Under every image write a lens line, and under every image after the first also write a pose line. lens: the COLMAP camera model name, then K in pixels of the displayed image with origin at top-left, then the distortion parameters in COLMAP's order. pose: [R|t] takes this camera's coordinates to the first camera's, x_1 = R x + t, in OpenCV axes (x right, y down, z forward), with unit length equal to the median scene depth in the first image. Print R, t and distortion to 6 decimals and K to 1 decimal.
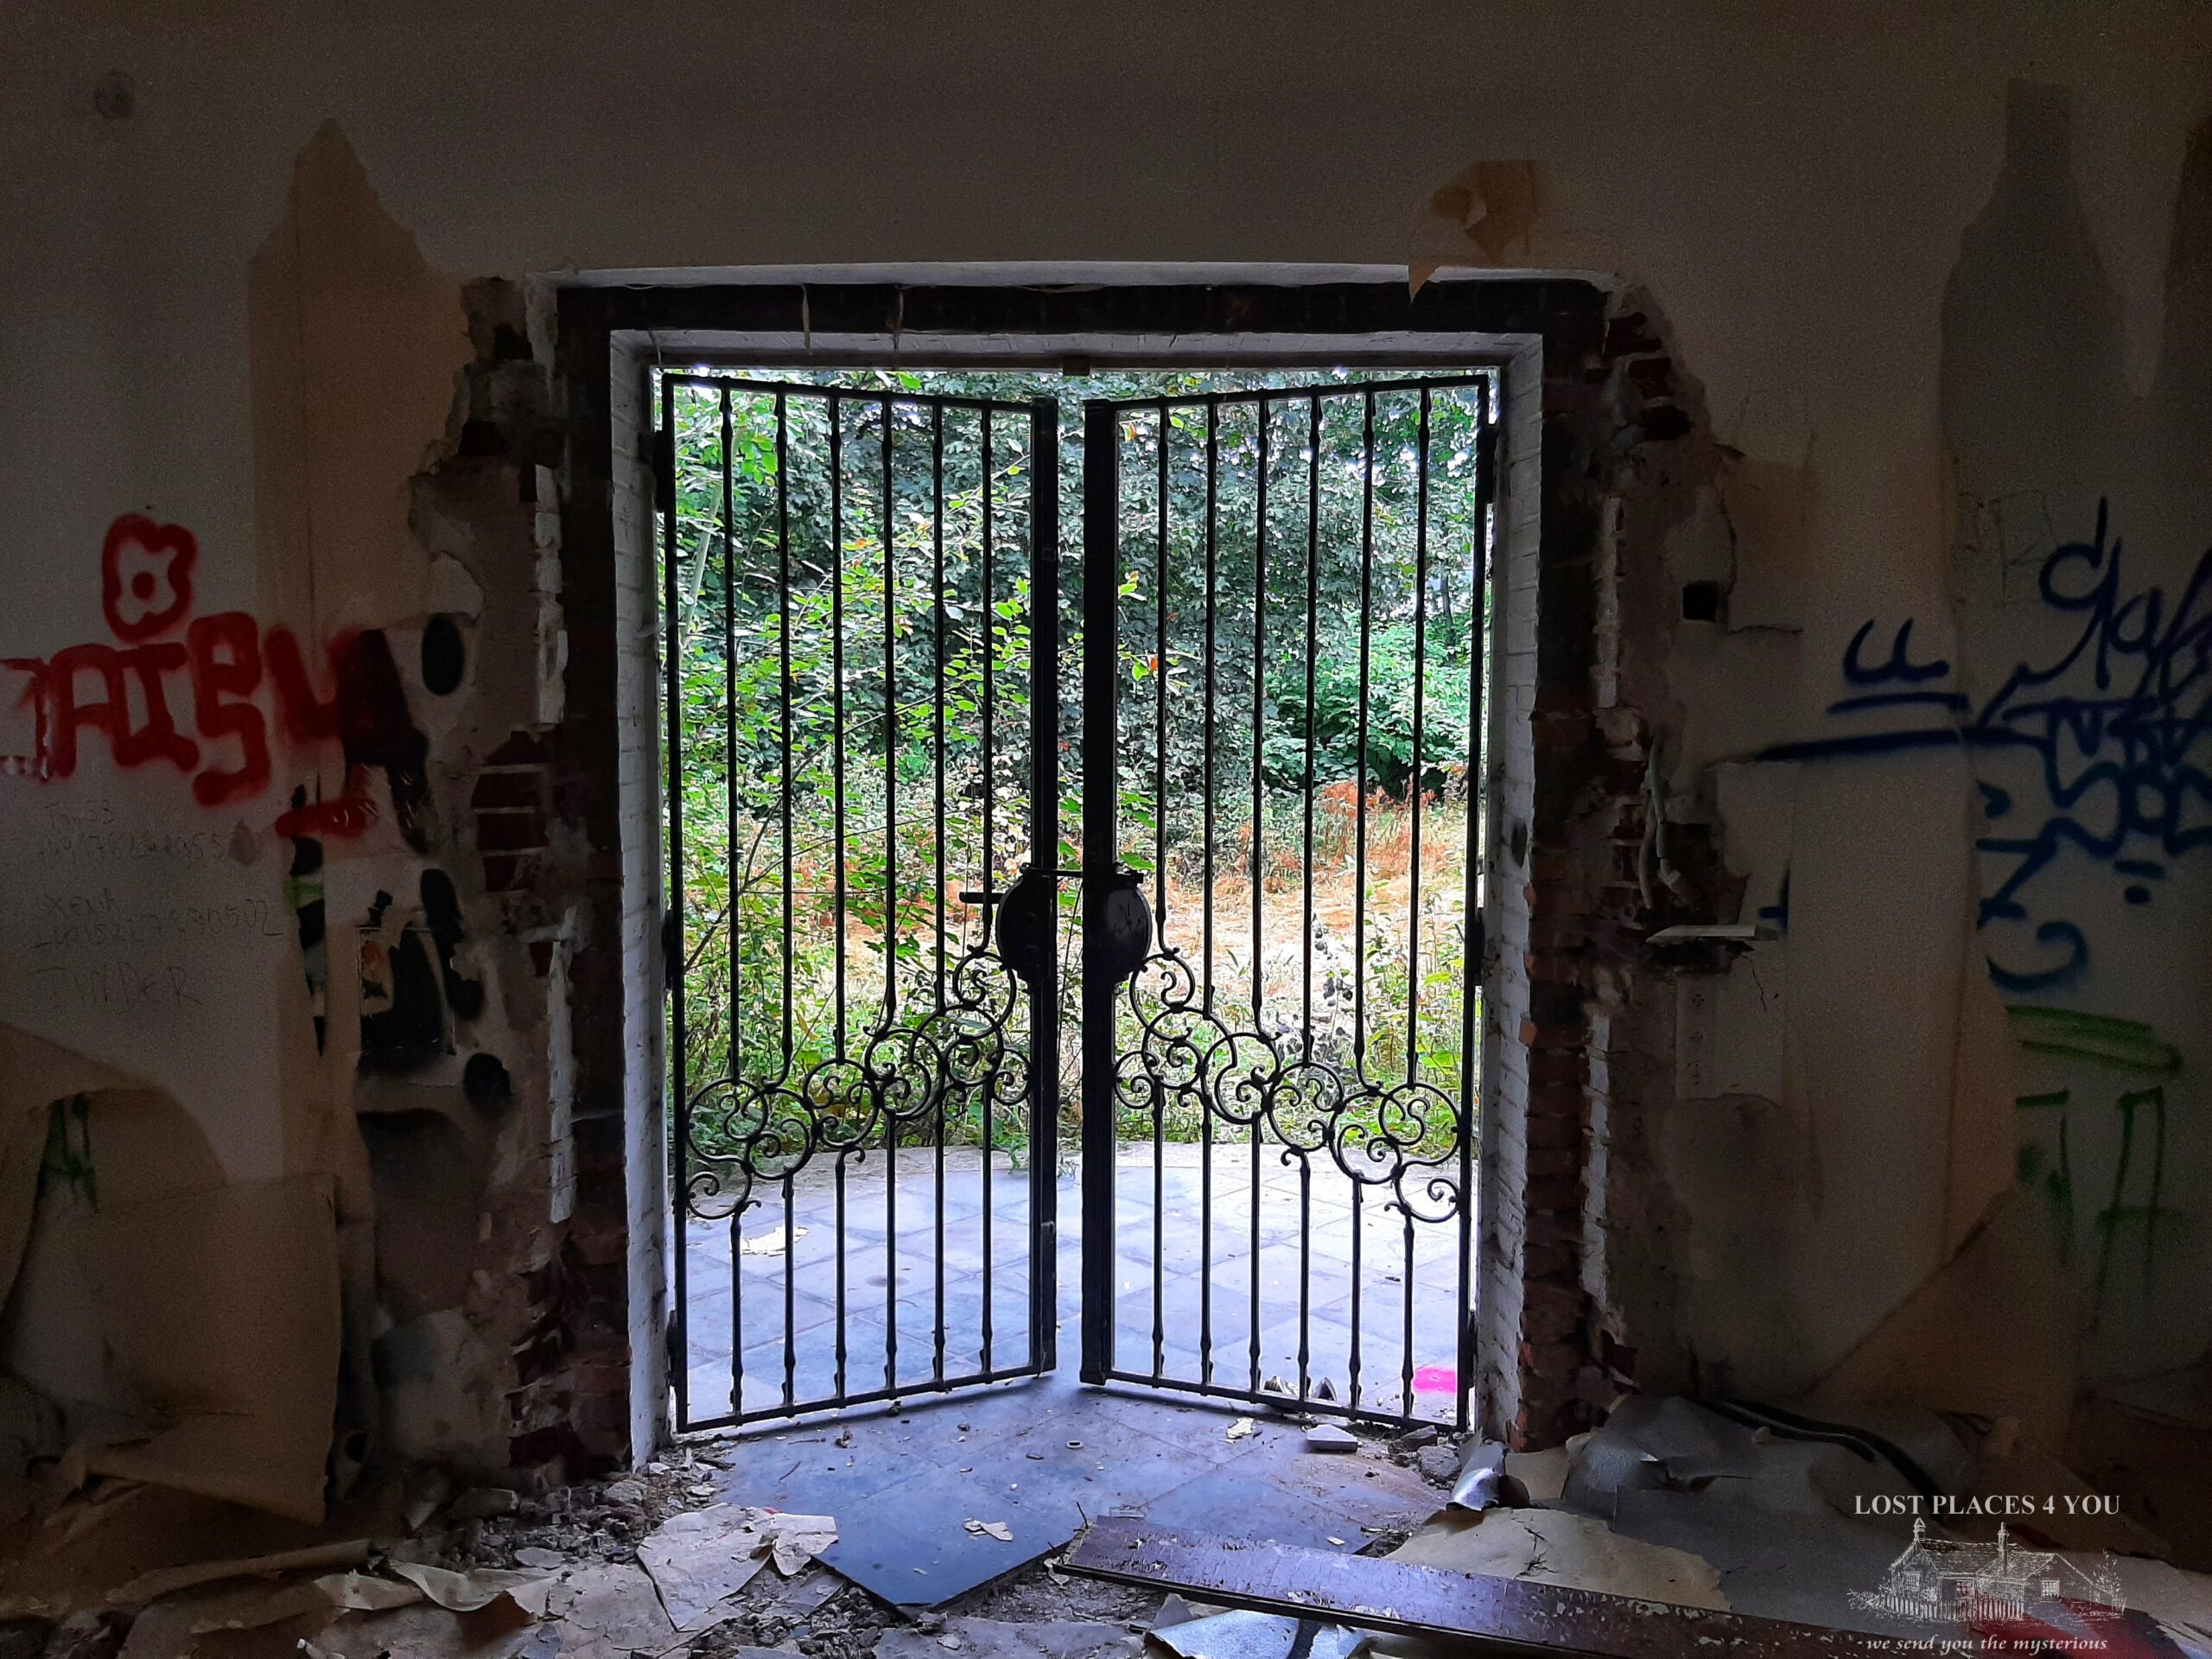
lens RADIAL K [[3505.0, 0, 1106.0], [0, 3505.0, 829.5], [0, 0, 1]] dist [-0.006048, -0.146806]
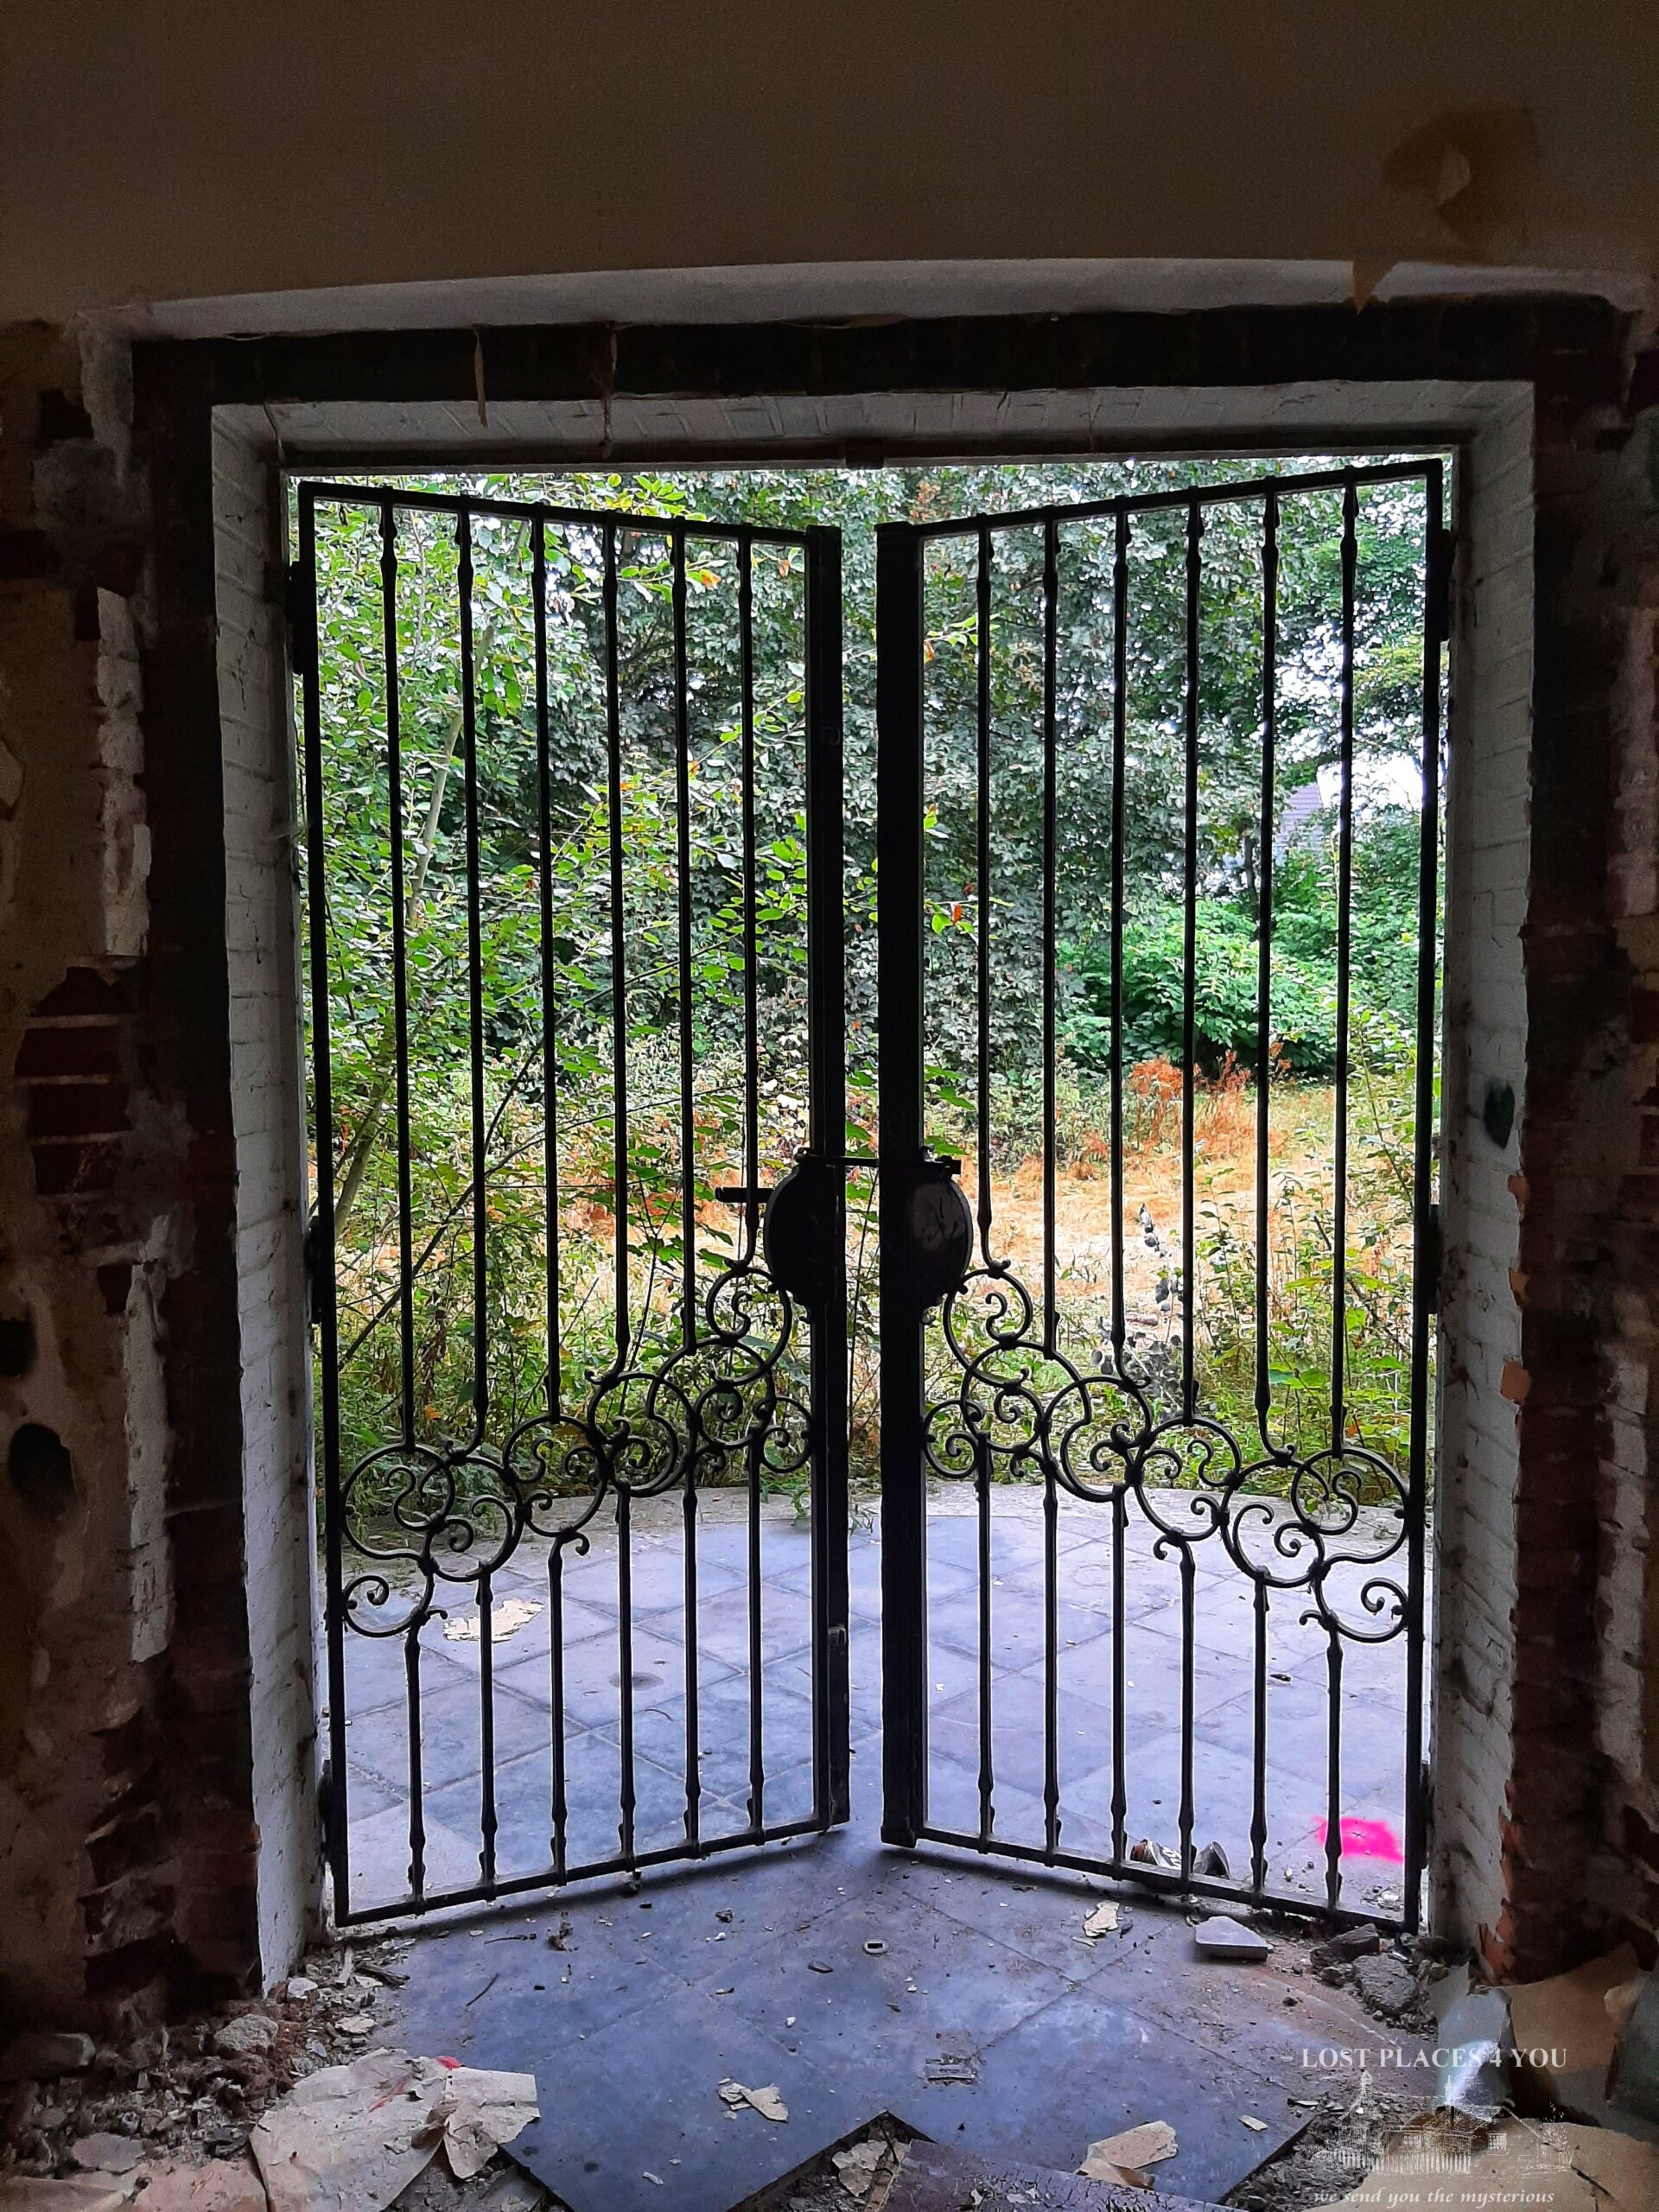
lens RADIAL K [[3505.0, 0, 829.5], [0, 3505.0, 1106.0], [0, 0, 1]] dist [-0.006048, -0.146806]
pose [[0.999757, -0.008679, -0.020255, -0.002221], [0.008621, 0.999959, -0.002944, 0.003045], [0.020279, 0.002769, 0.999791, 0.276471]]
